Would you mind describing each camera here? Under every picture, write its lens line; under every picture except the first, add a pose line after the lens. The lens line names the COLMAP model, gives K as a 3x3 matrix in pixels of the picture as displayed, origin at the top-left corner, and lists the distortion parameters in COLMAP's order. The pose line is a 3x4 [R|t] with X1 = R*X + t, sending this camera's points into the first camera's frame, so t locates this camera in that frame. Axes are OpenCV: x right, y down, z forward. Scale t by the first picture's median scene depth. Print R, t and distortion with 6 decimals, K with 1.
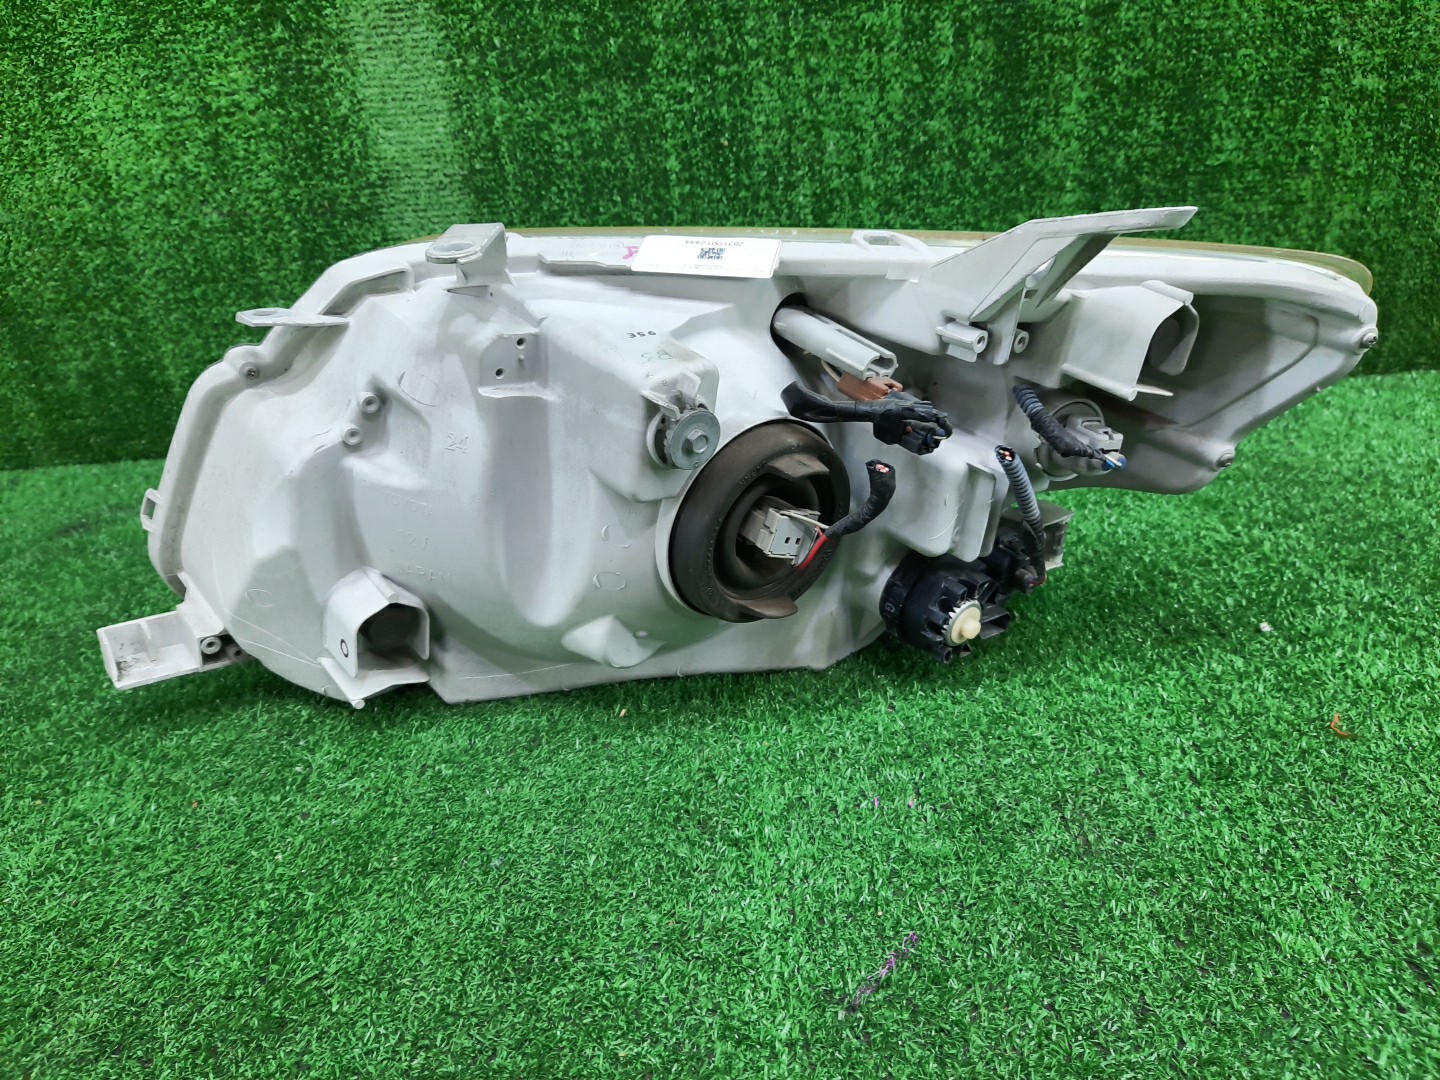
lens RADIAL K [[1093.8, 0, 722.5], [0, 1093.8, 545.0], [0, 0, 1]] dist [0.001313, -0.011008]
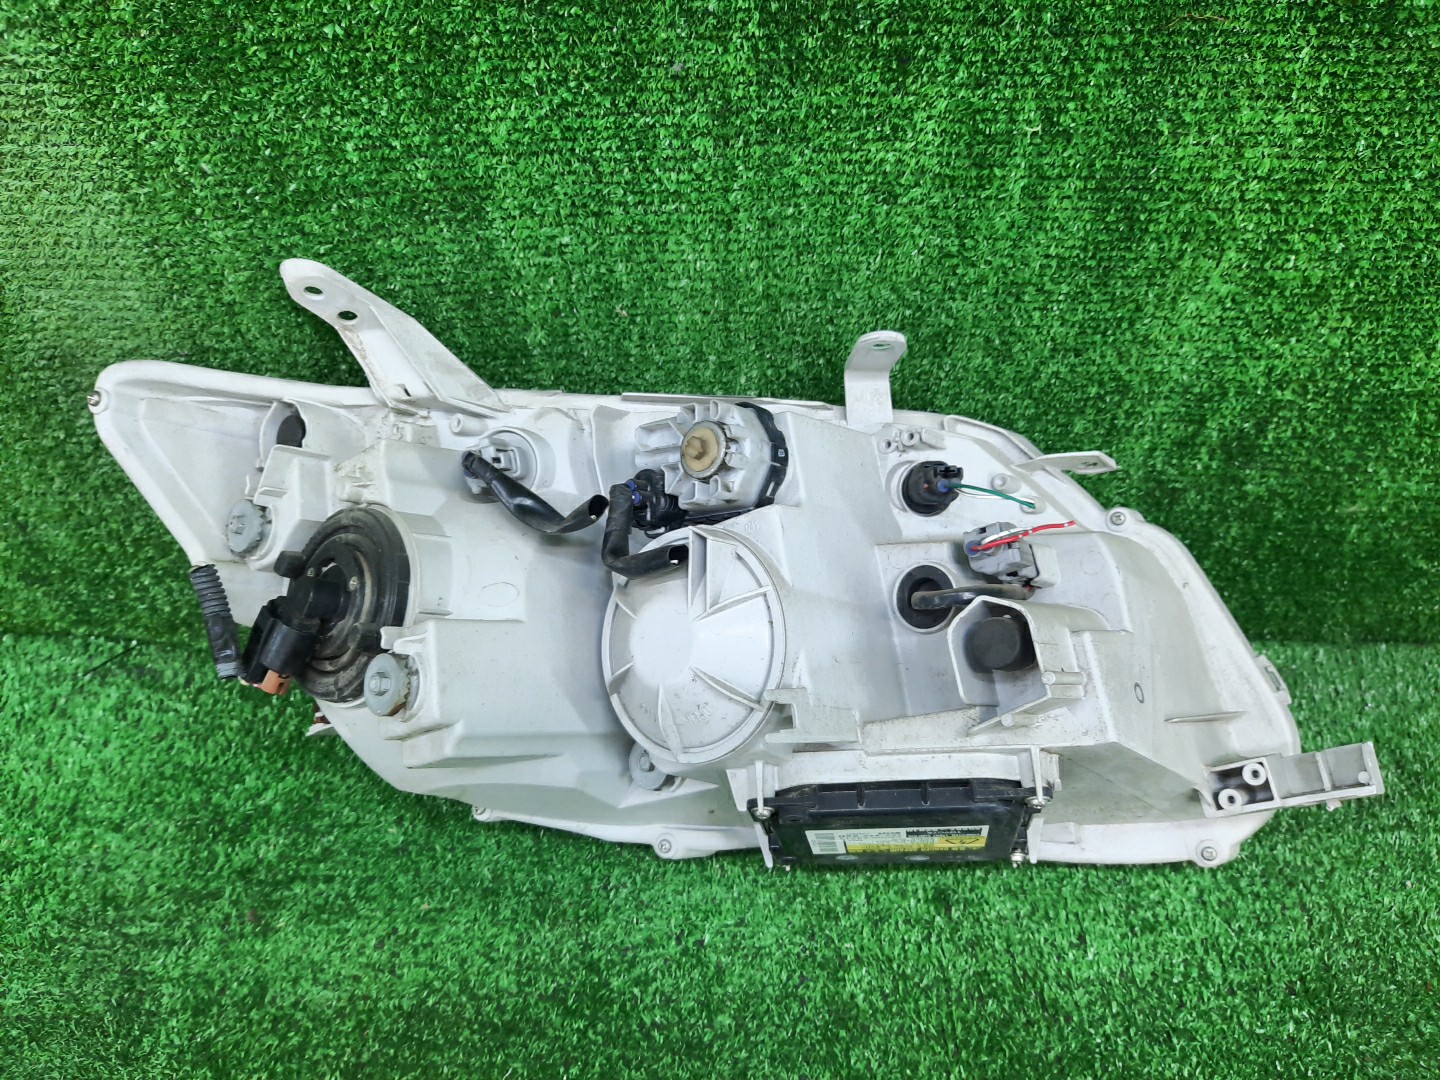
lens RADIAL K [[1093.8, 0, 719.1], [0, 1093.8, 540.8], [0, 0, 1]] dist [0.001313, -0.011008]
pose [[0.997888, 0.055169, 0.034292, 0.045149], [-0.063572, 0.937923, 0.340968, -0.490579], [-0.013353, -0.342428, 0.939449, 0.413386]]
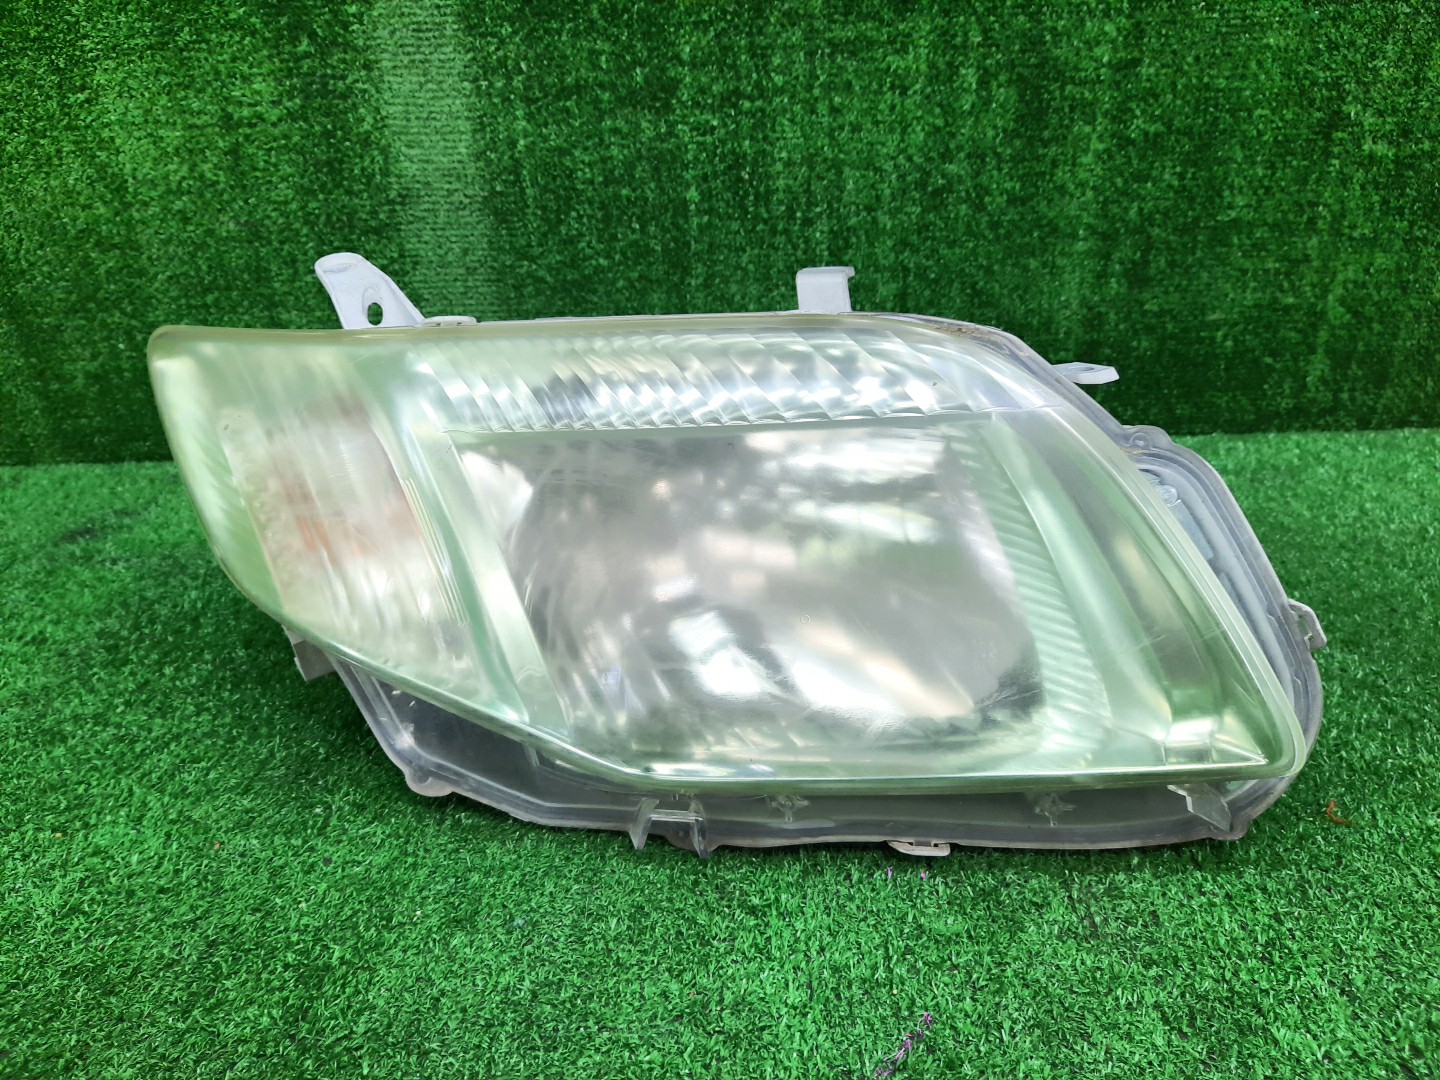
lens RADIAL K [[1093.8, 0, 722.0], [0, 1093.8, 545.7], [0, 0, 1]] dist [0.001313, -0.011008]
pose [[0.998869, 0.041980, 0.022312, -0.029190], [-0.042327, 0.998987, 0.015302, -0.045417], [-0.021647, -0.016229, 0.999634, -0.011576]]
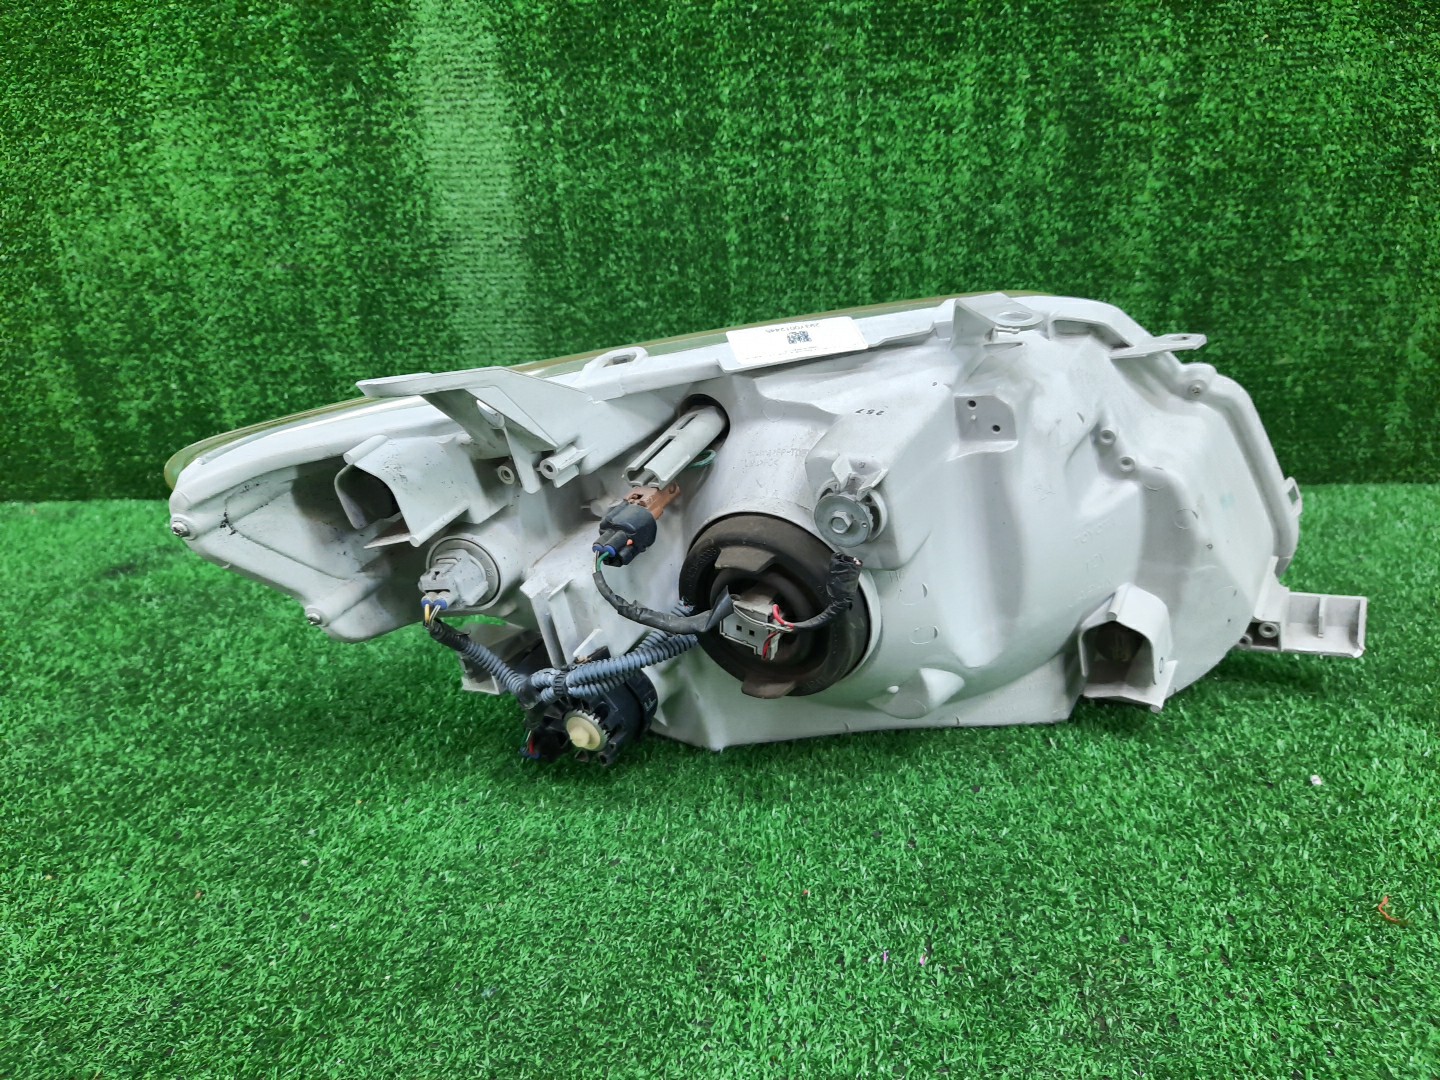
lens RADIAL K [[1093.8, 0, 718.7], [0, 1093.8, 544.6], [0, 0, 1]] dist [0.001313, -0.011008]
pose [[0.996677, 0.059147, -0.056014, 0.015479], [-0.060200, 0.998037, -0.017296, -0.055288], [0.054881, 0.020610, 0.998280, 0.016459]]
